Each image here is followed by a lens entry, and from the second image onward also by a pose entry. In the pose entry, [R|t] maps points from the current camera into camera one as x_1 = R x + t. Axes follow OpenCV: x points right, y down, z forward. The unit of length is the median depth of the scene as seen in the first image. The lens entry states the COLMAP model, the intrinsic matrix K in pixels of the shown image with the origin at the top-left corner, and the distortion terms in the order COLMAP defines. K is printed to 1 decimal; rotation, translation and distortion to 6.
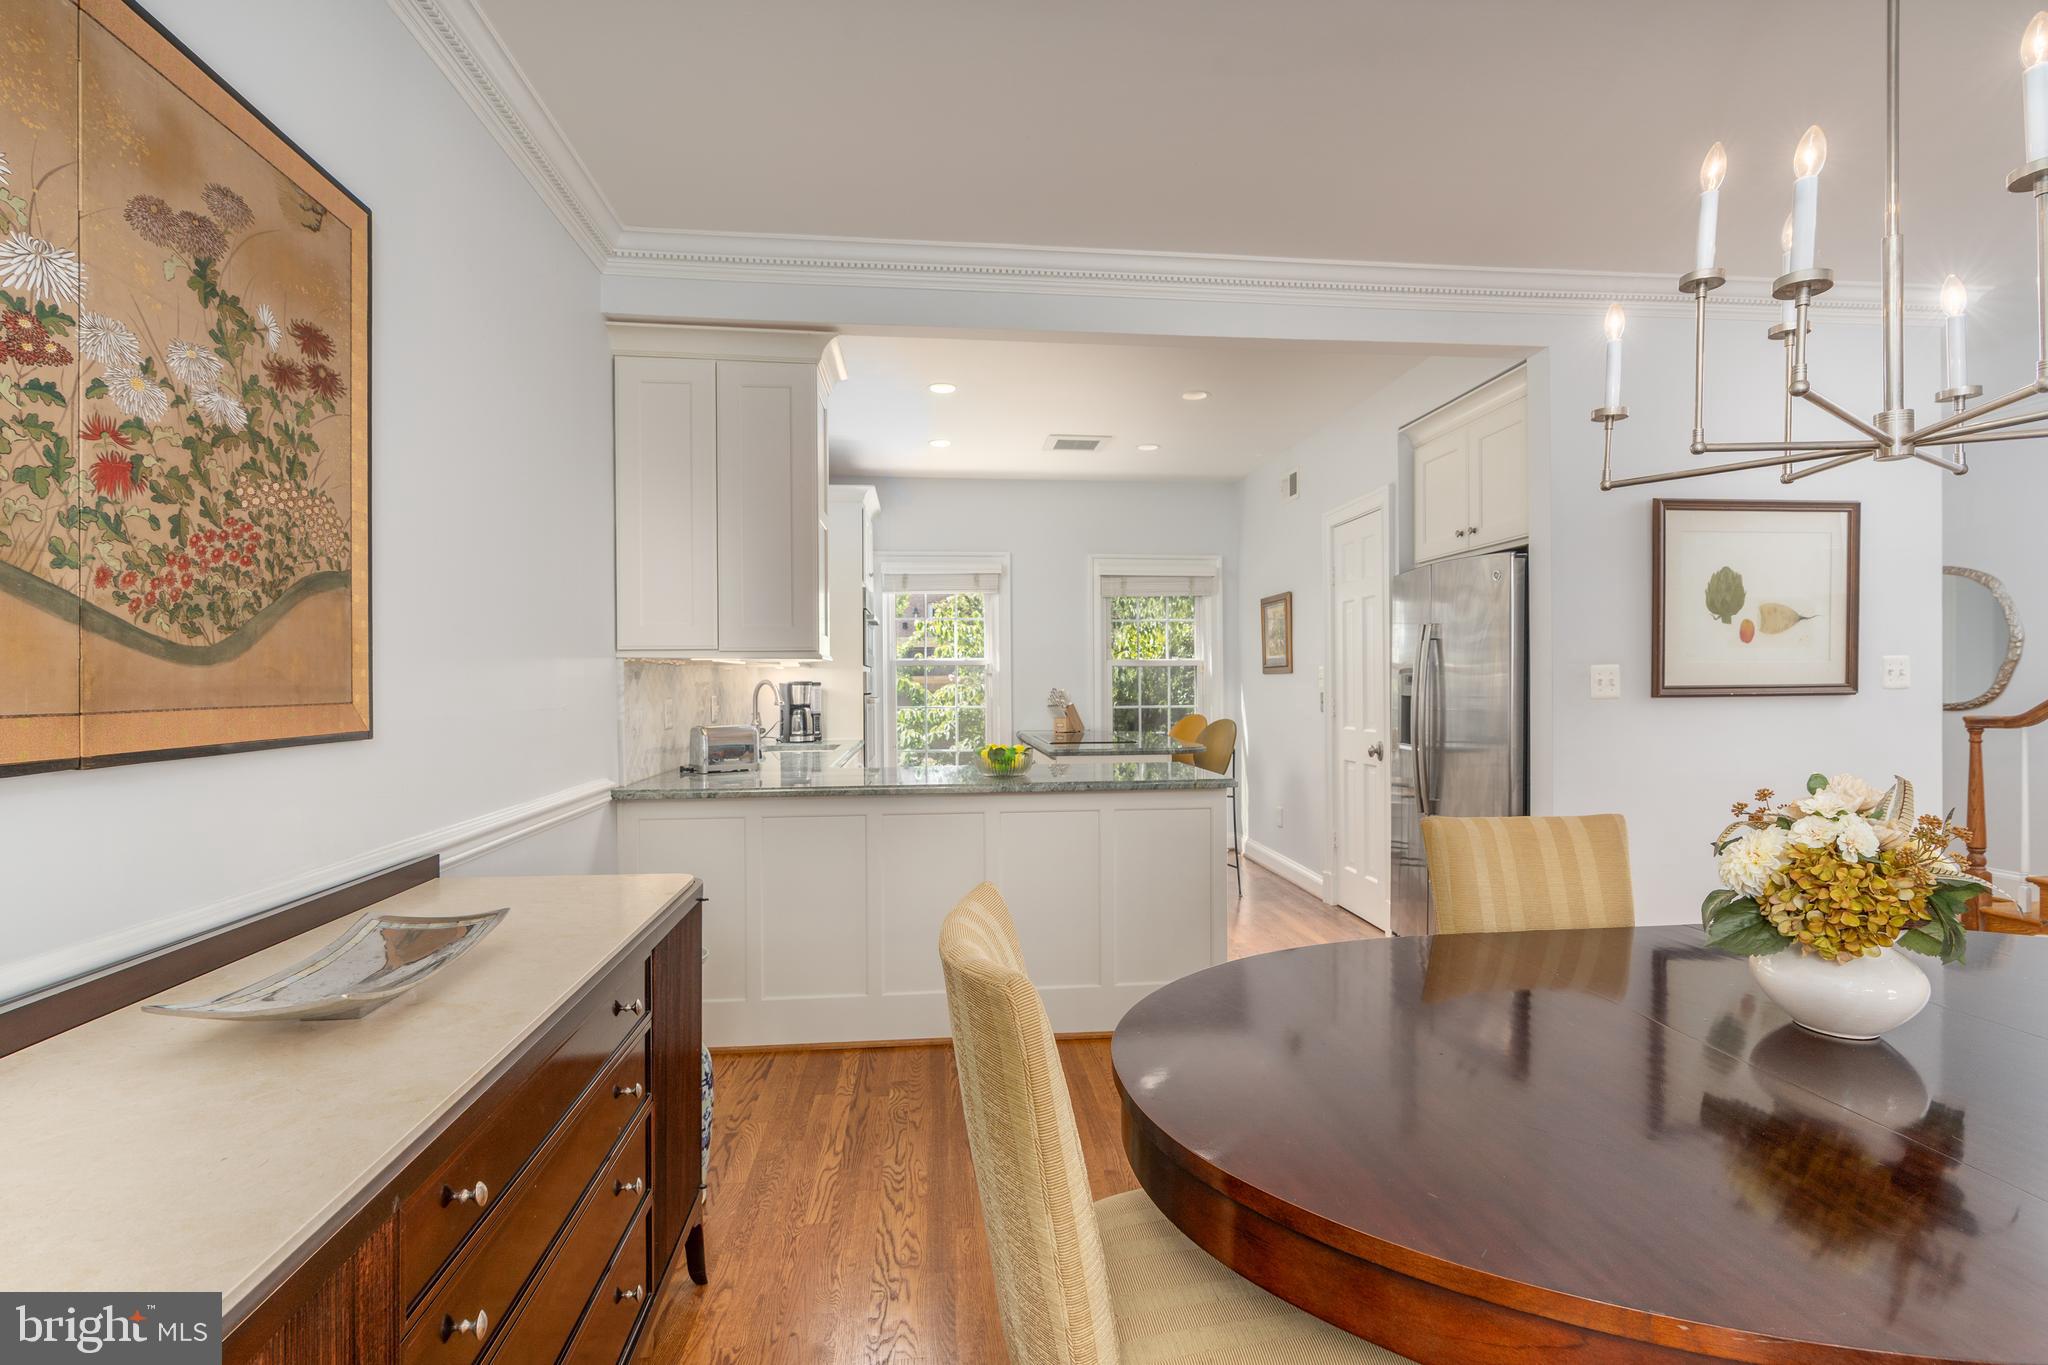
lens RADIAL K [[924.7, 0, 1002.7], [0, 924.7, 680.8], [0, 0, 1]] dist [0.001588, 0.000727]
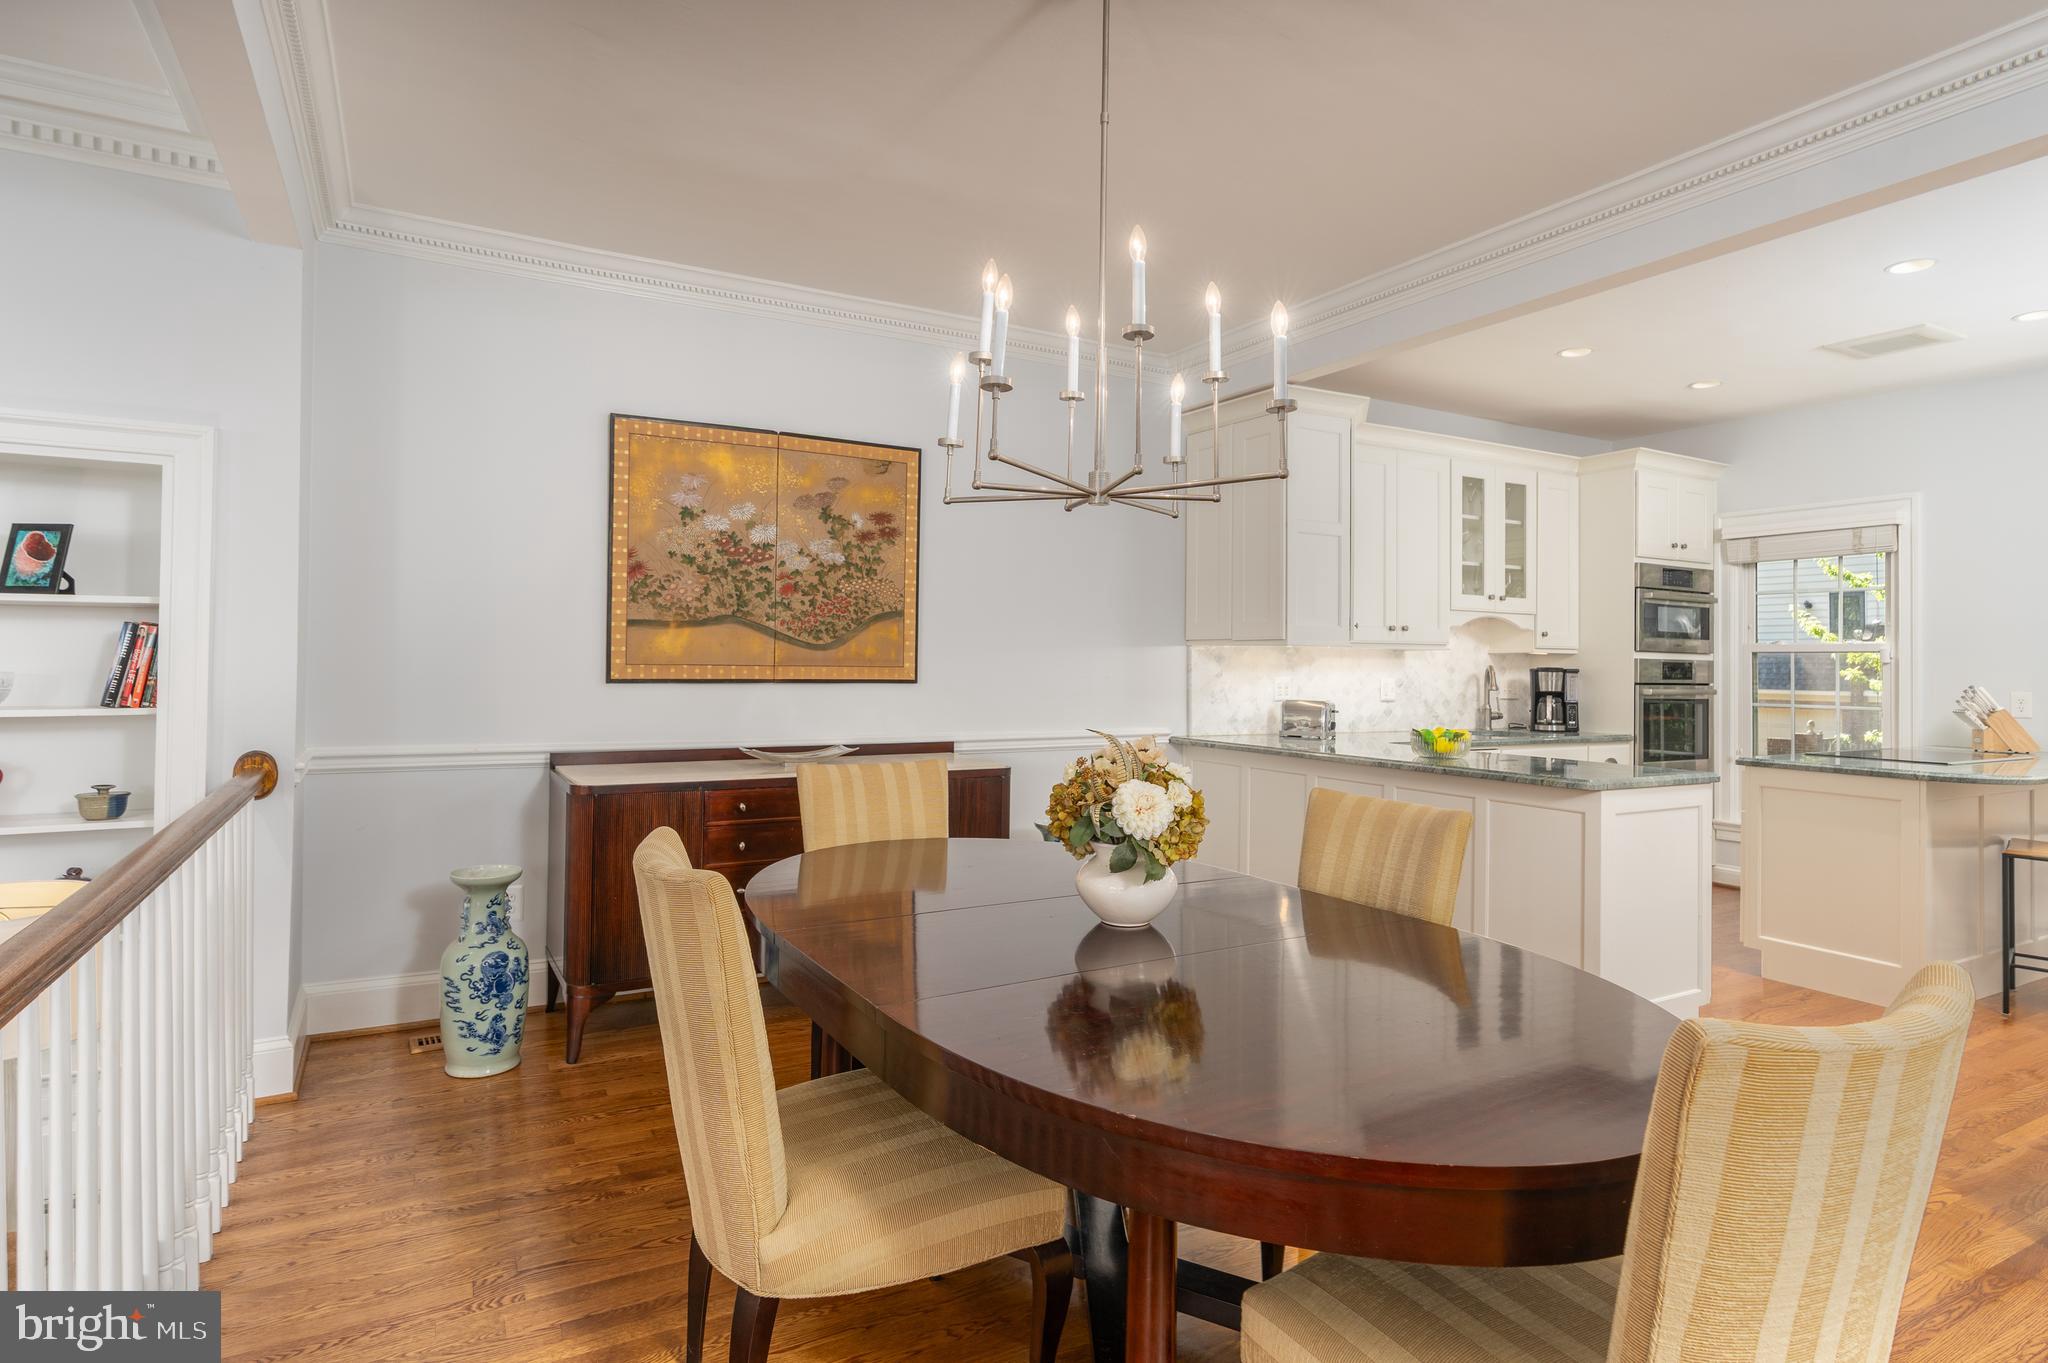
lens RADIAL K [[1063.0, 0, 1019.5], [0, 1063.0, 649.0], [0, 0, 1]] dist [-0.008469, -0.000113]
pose [[0.395515, 0.001832, -0.918458, 2.281863], [-0.017291, 0.999836, -0.005452, -0.013925], [0.918297, 0.018037, 0.395482, 0.261186]]
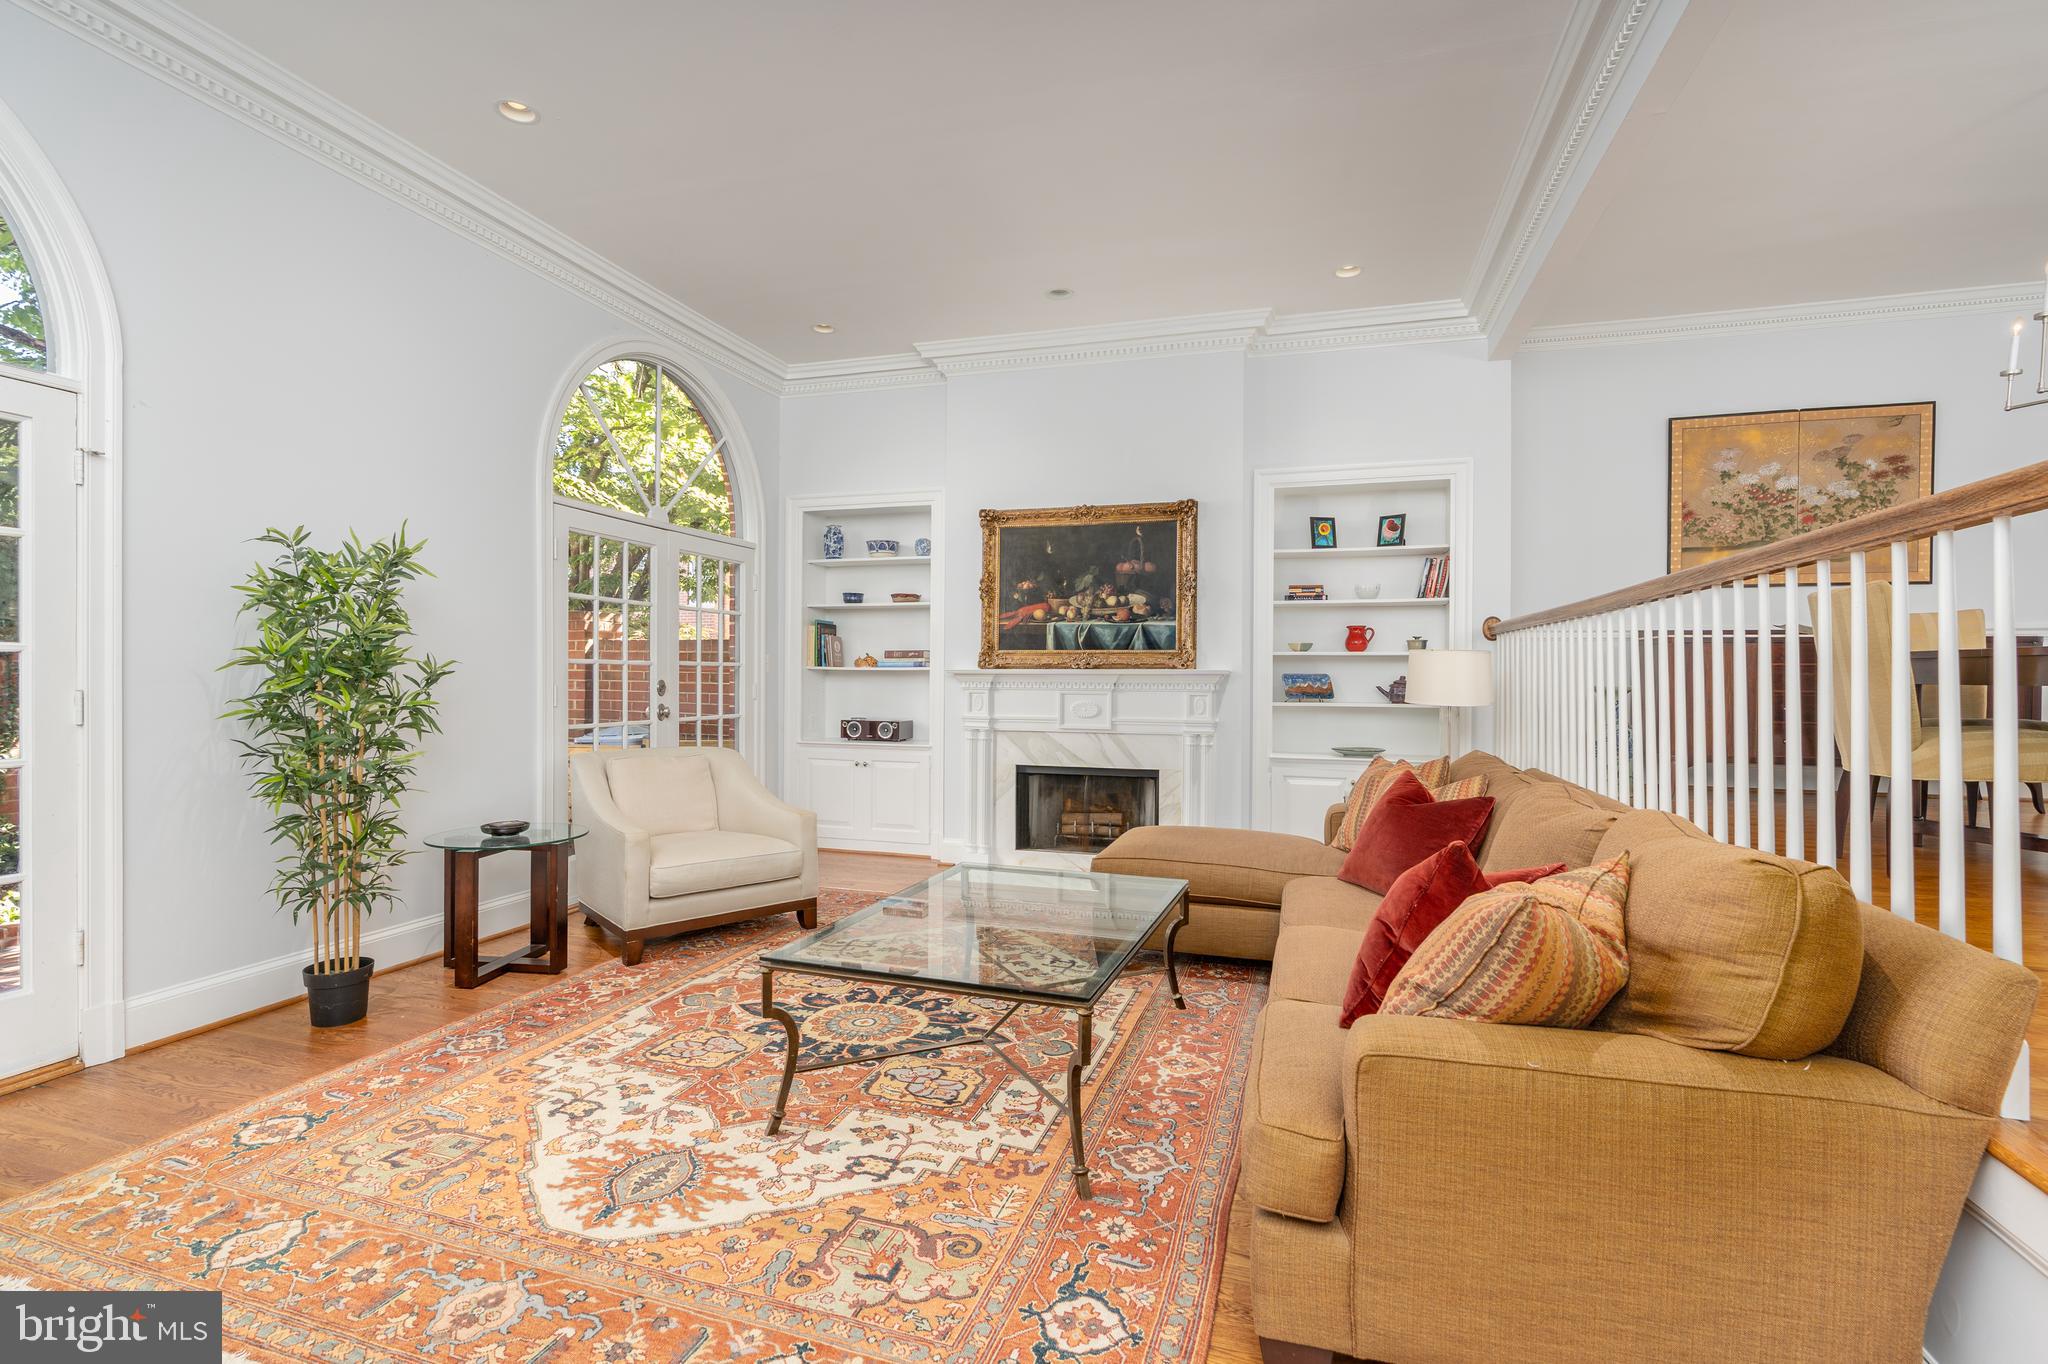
lens RADIAL K [[958.7, 0, 1015.7], [0, 958.7, 682.5], [0, 0, 1]] dist [-0.002687, 0.000814]
pose [[-0.399940, 0.010275, -0.916484, 4.092782], [-0.009094, 0.999843, 0.015178, 0.446635], [0.916496, 0.014405, -0.399784, -0.541857]]
